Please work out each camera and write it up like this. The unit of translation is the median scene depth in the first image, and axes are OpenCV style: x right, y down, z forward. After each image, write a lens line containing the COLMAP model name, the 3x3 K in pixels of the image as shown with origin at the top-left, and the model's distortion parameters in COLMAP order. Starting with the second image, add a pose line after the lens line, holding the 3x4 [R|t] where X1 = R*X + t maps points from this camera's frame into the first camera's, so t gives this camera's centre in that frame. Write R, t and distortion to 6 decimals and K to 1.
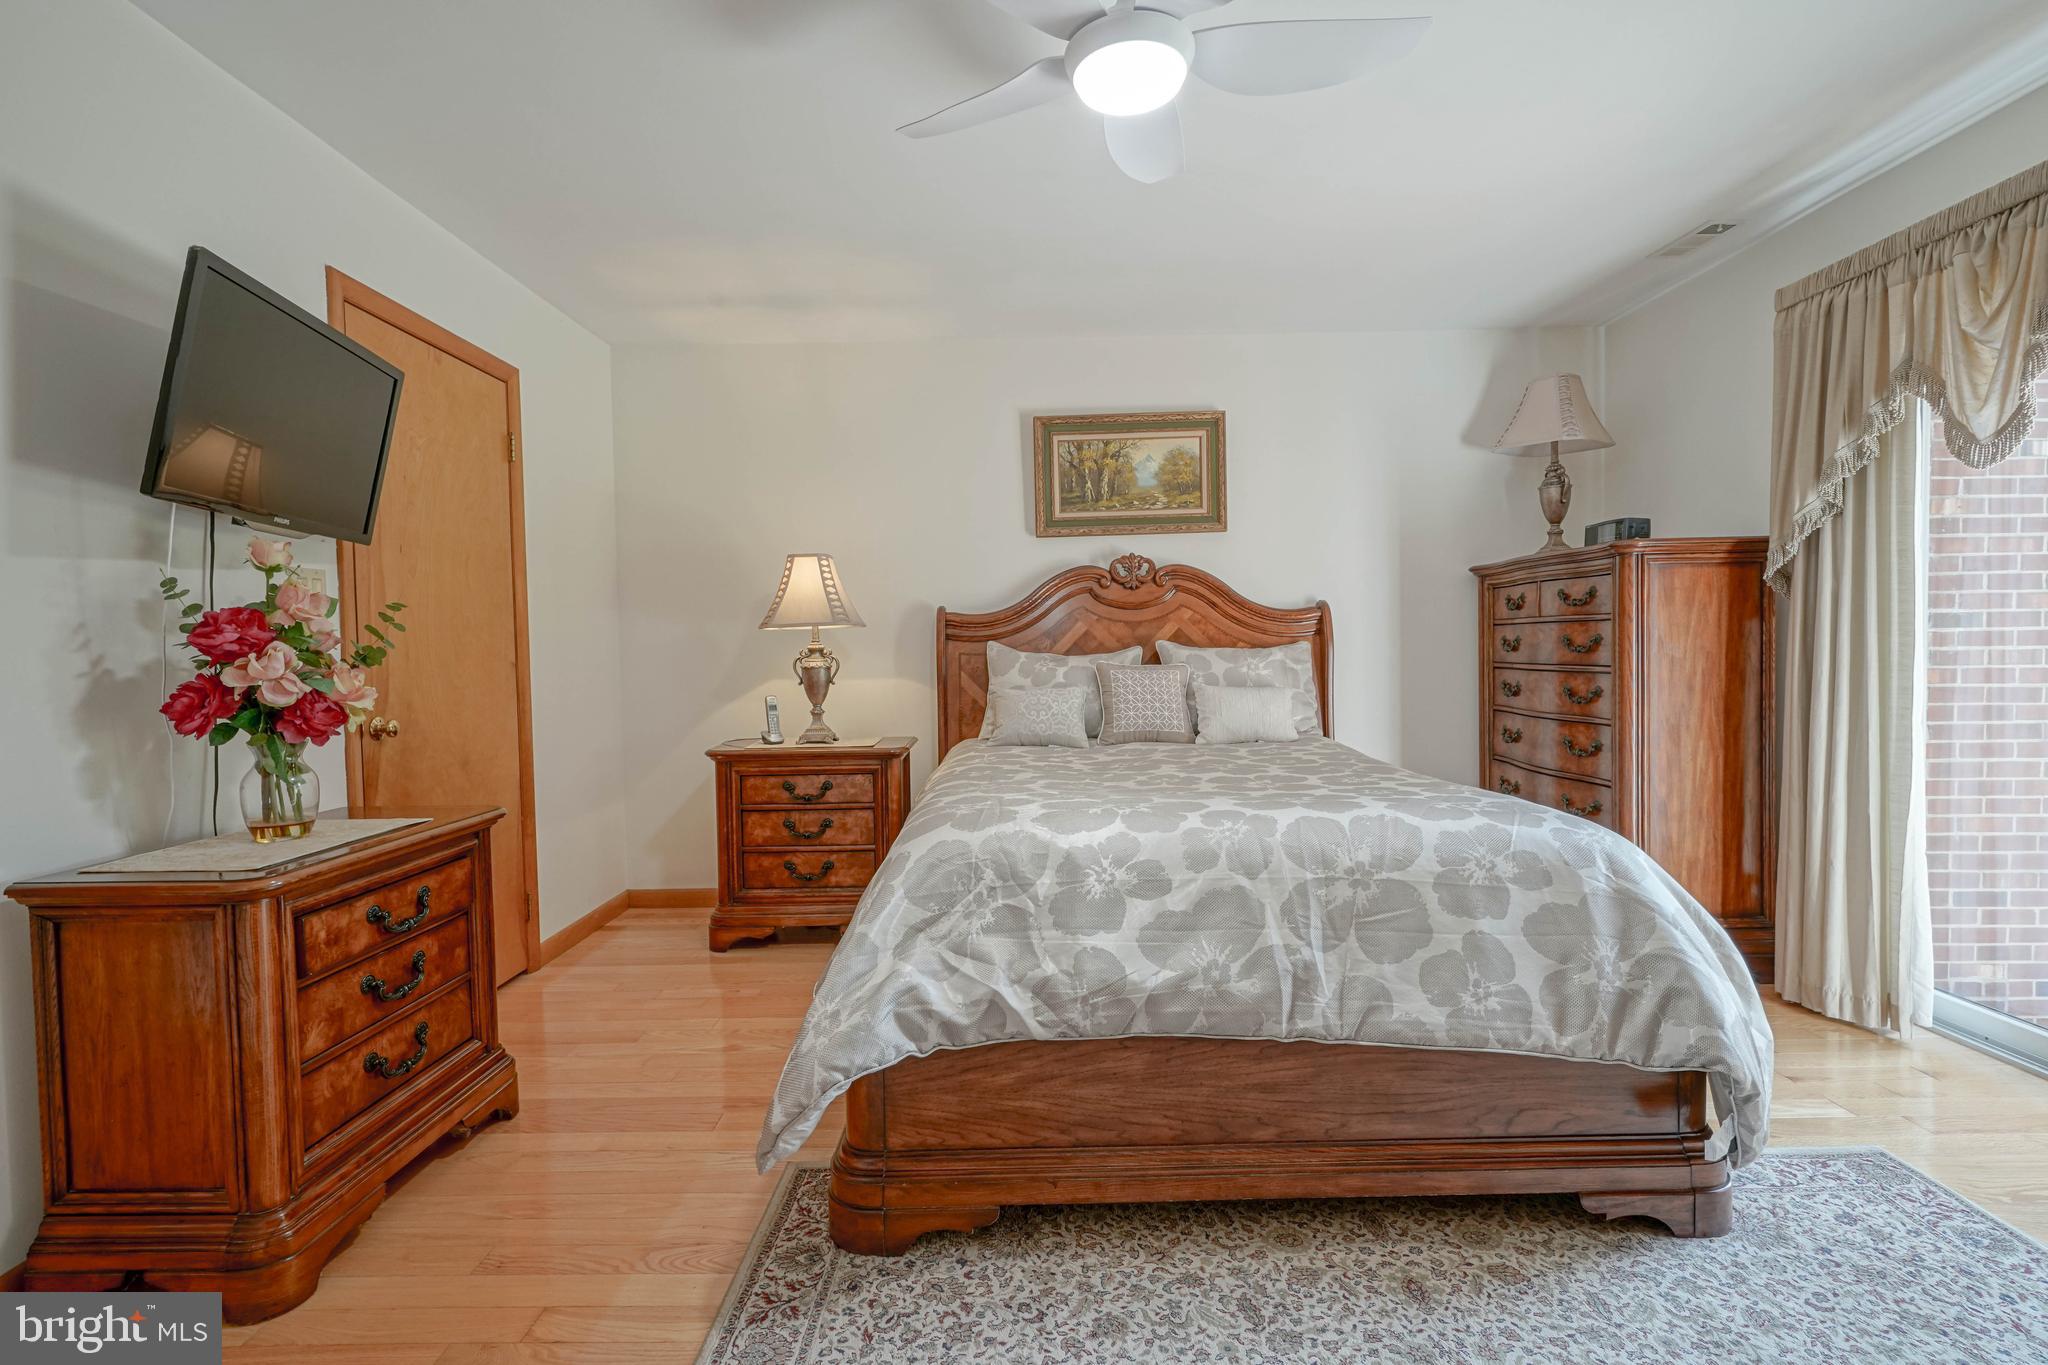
lens RADIAL K [[946.9, 0, 1022.0], [0, 946.9, 680.6], [0, 0, 1]] dist [-0.000392, 0.003036]
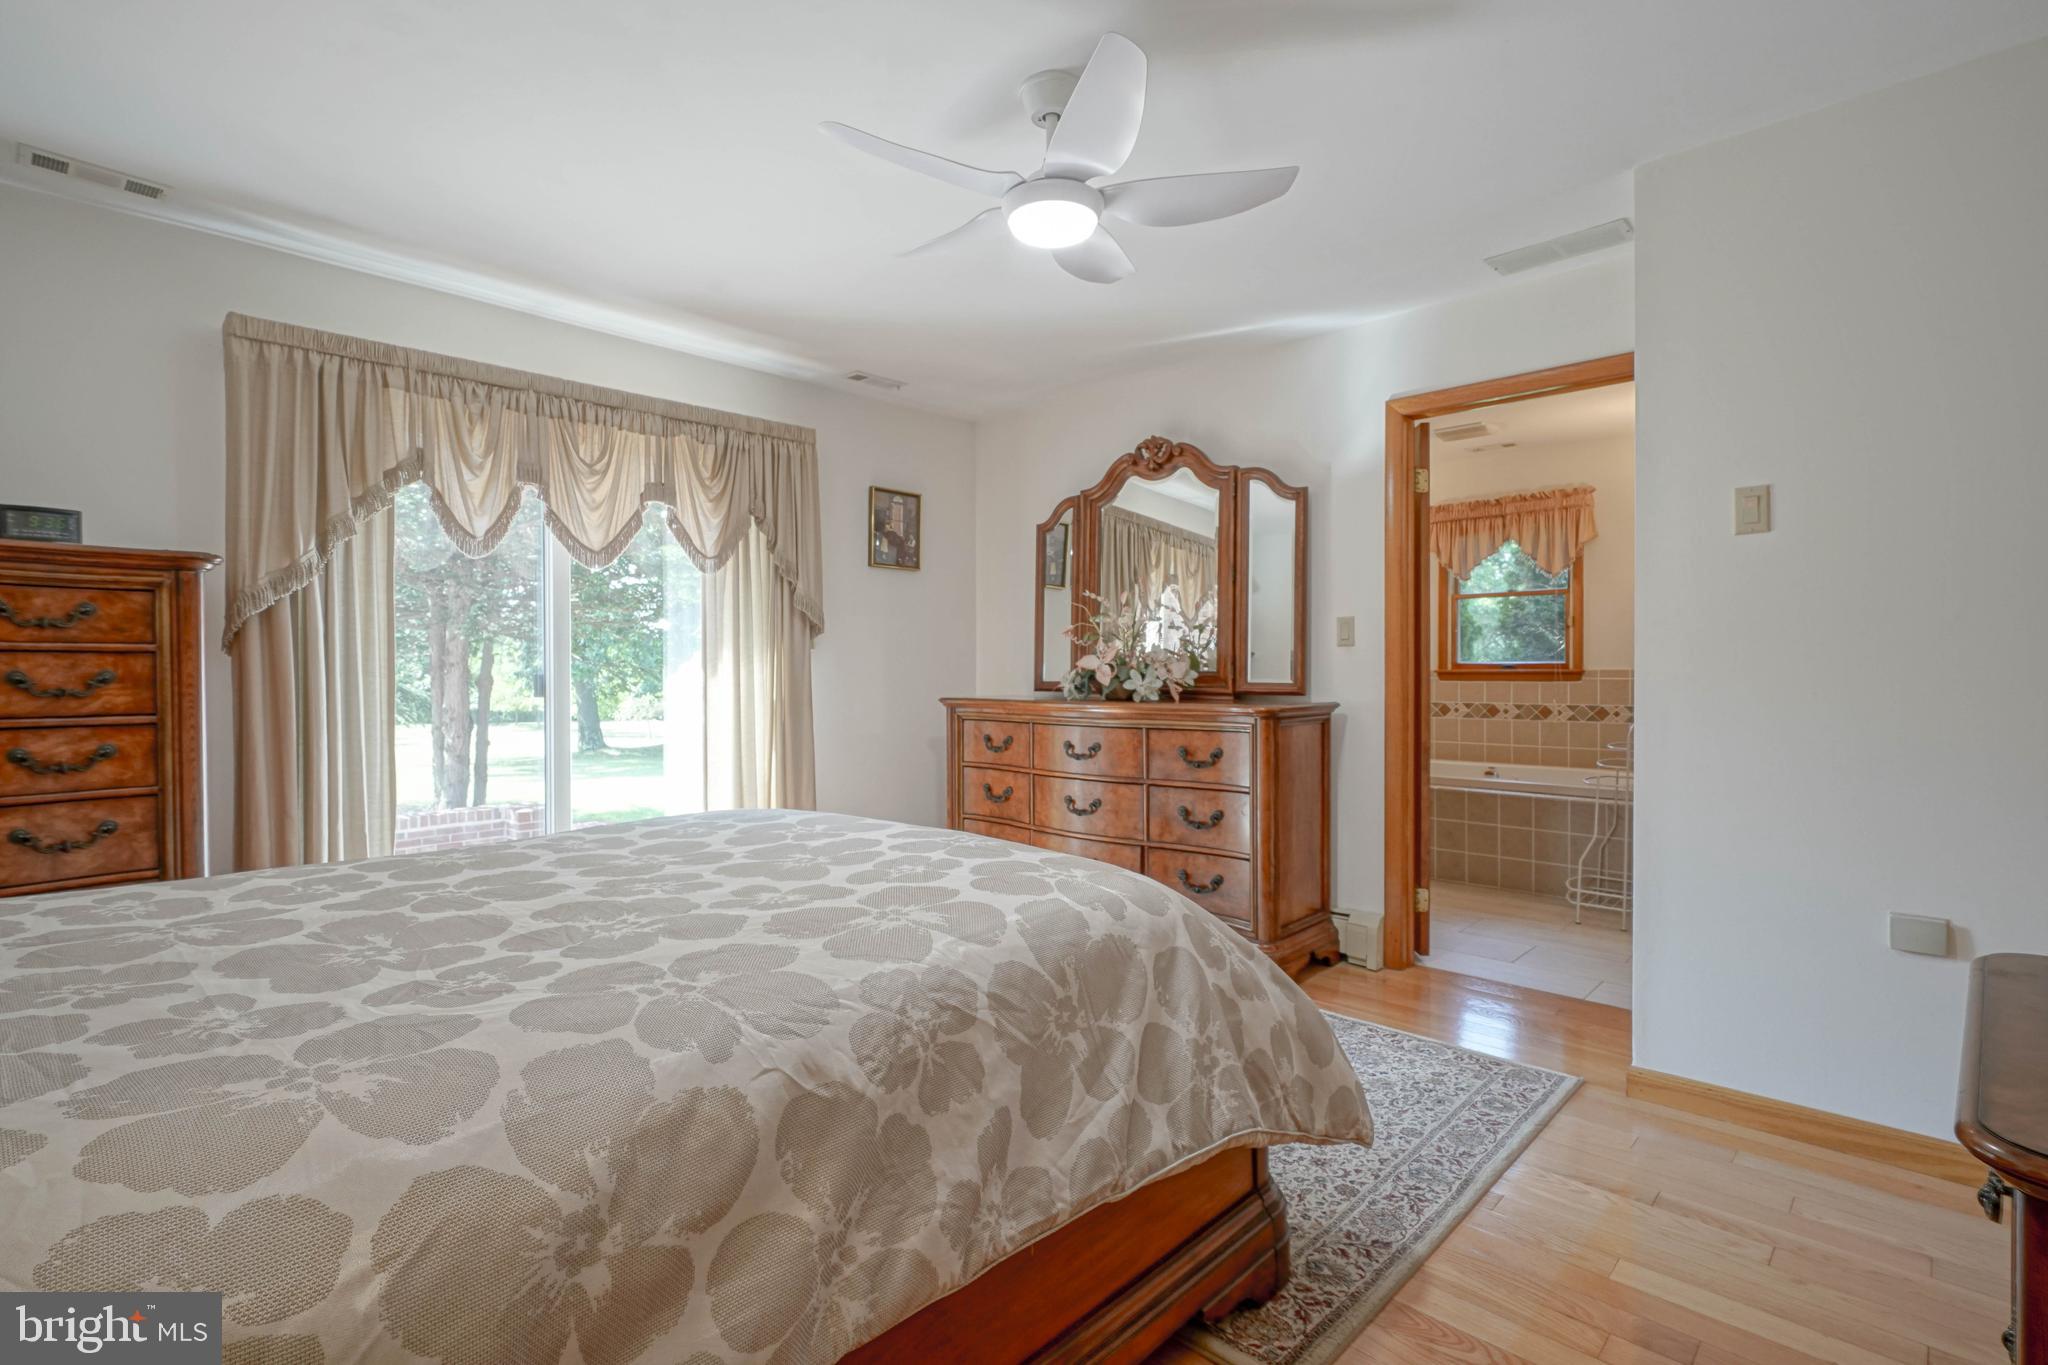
lens RADIAL K [[946.9, 0, 1023.5], [0, 946.9, 679.9], [0, 0, 1]] dist [-0.000392, 0.003036]
pose [[-0.720583, 0.012052, 0.693263, -0.721623], [0.043554, 0.998661, 0.027909, -0.061564], [-0.691999, 0.050305, -0.720144, 1.956418]]
